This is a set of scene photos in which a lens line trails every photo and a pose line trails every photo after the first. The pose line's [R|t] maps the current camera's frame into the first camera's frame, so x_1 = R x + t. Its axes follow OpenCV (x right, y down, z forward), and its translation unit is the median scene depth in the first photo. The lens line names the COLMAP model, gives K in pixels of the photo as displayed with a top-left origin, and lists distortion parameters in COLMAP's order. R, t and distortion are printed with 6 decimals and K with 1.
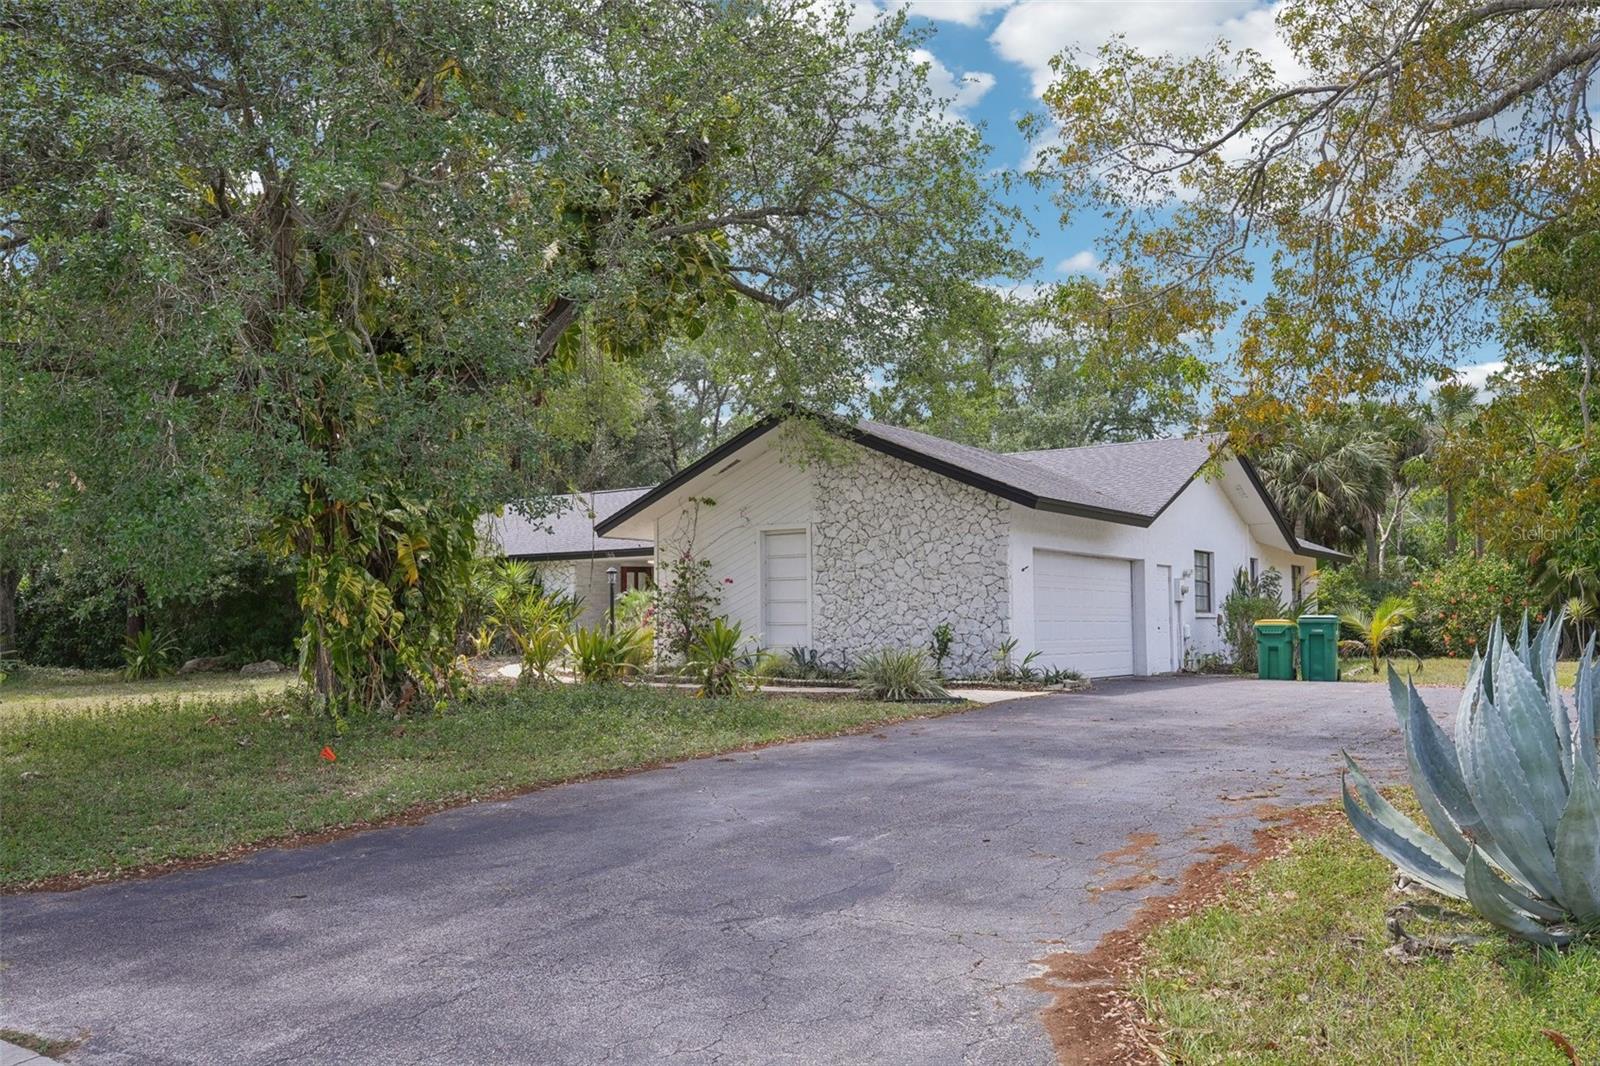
lens RADIAL K [[1292.9, 0, 799.9], [0, 1292.9, 530.9], [0, 0, 1]] dist [-0.005796, -0.012595]
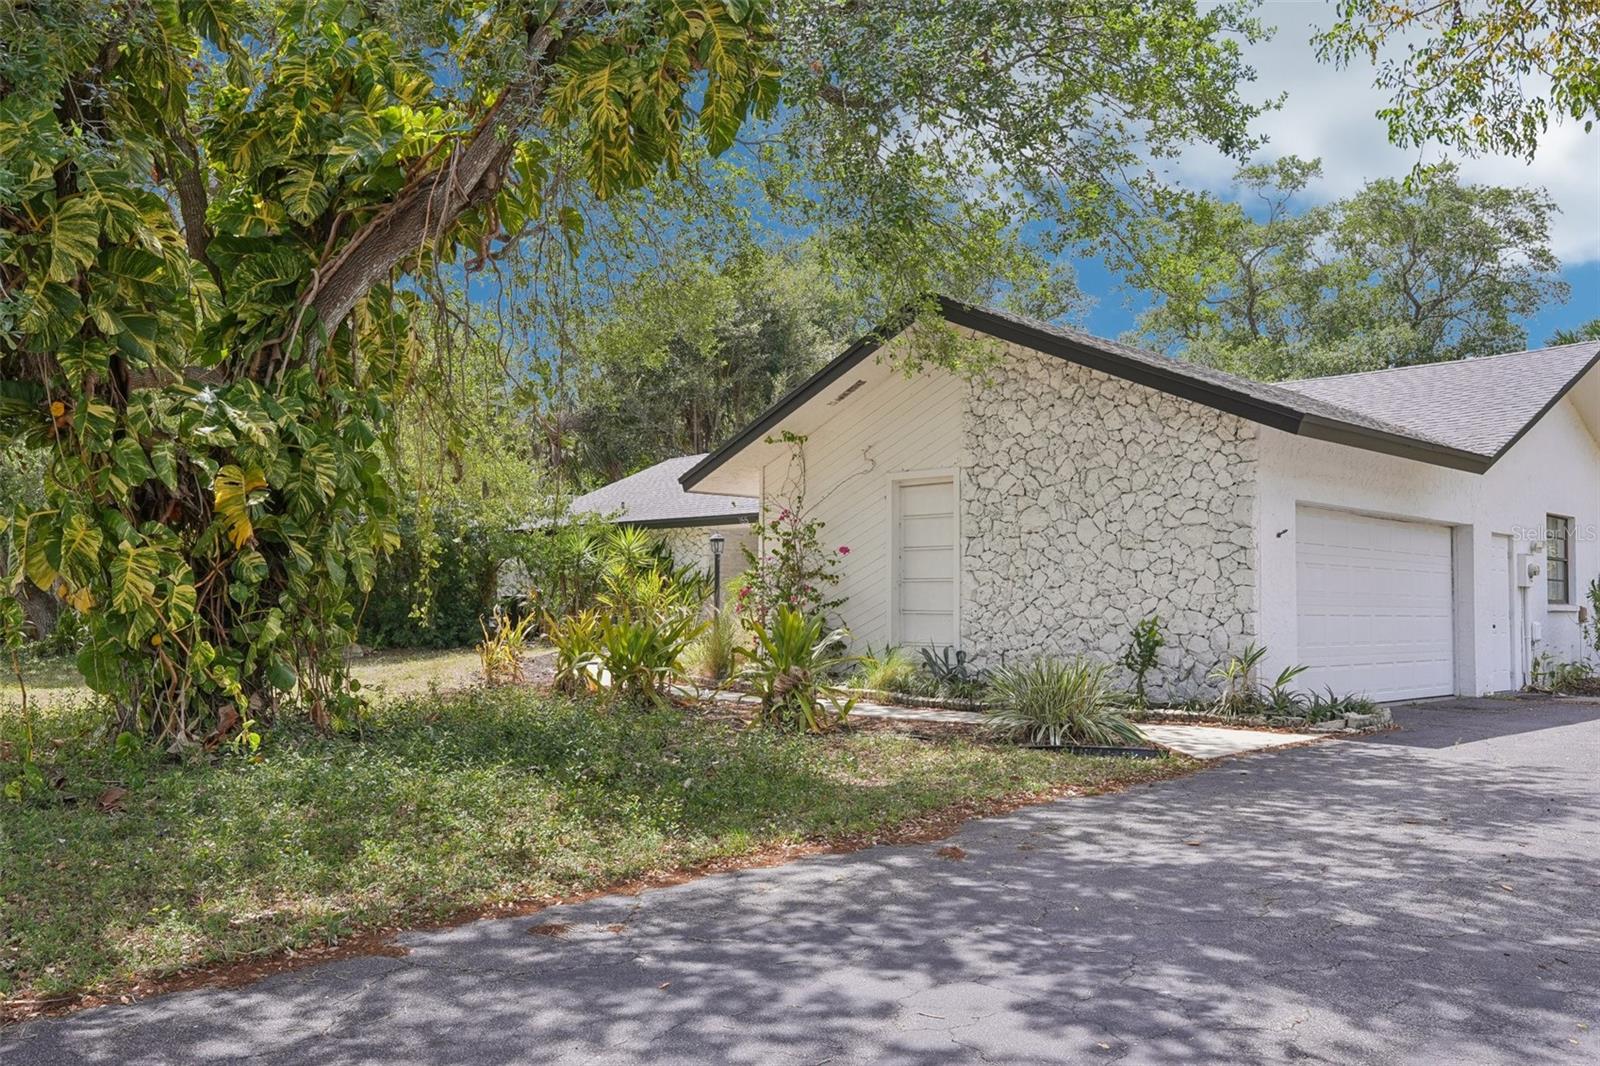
lens RADIAL K [[1292.9, 0, 800.9], [0, 1292.9, 538.1], [0, 0, 1]] dist [-0.005796, -0.012595]
pose [[0.980660, 0.005298, -0.195646, 0.064248], [-0.001063, 0.999763, 0.021745, 0.017444], [0.195715, -0.021116, 0.980434, 0.320346]]
